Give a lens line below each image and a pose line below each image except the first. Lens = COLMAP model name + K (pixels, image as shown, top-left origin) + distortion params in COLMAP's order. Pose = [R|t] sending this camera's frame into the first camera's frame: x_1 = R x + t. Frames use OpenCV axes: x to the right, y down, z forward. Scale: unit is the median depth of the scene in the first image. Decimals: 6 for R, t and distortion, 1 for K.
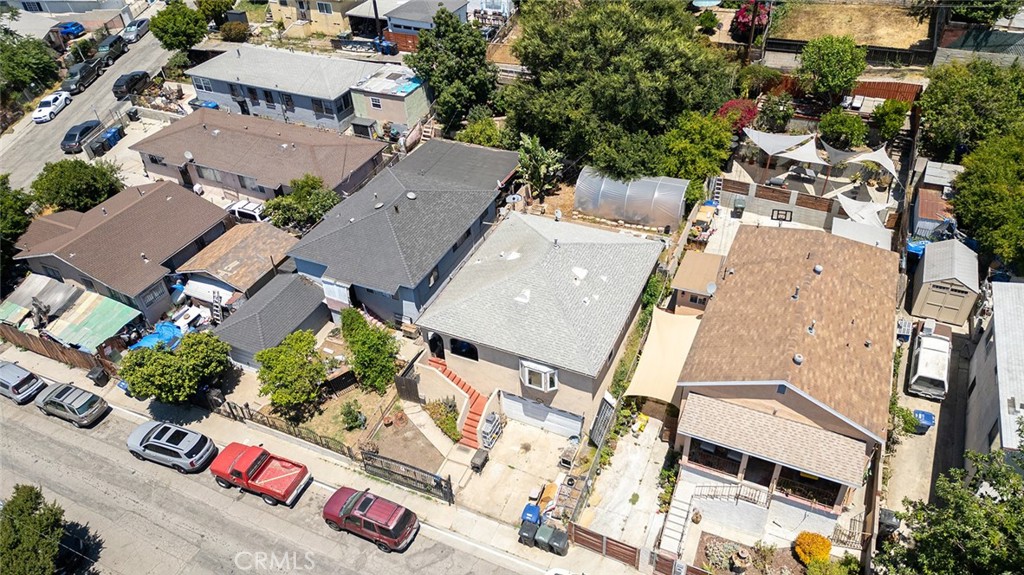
lens RADIAL K [[721.2, 0, 519.5], [0, 721.2, 287.7], [0, 0, 1]] dist [0.003241, -0.004981]
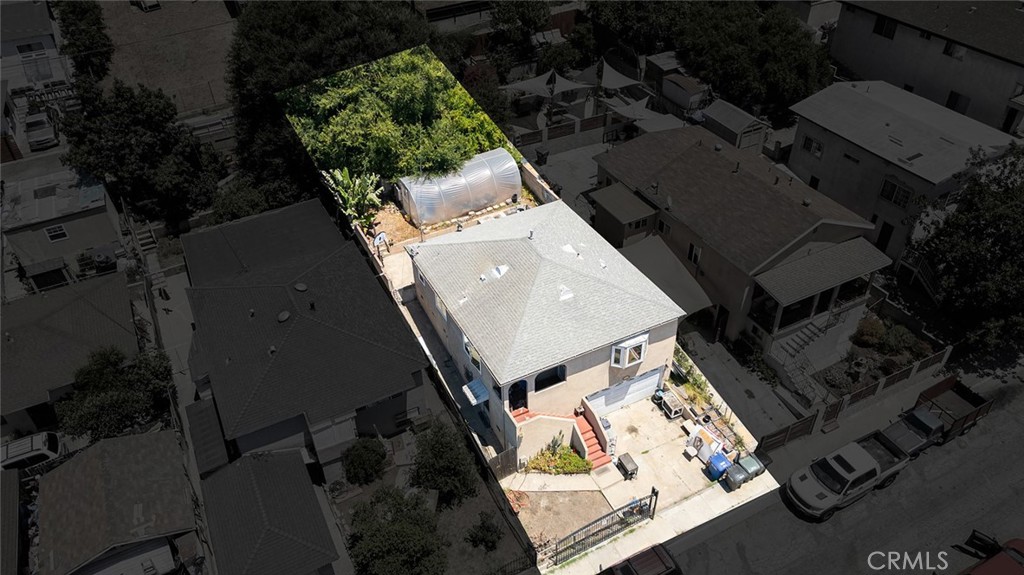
lens RADIAL K [[734.3, 0, 489.8], [0, 734.3, 286.8], [0, 0, 1]] dist [0.025253, -0.000273]
pose [[0.622708, -0.467714, 0.627279, -0.573728], [0.484915, 0.859849, 0.159742, -0.172400], [-0.614079, 0.204704, 0.762236, 0.297181]]
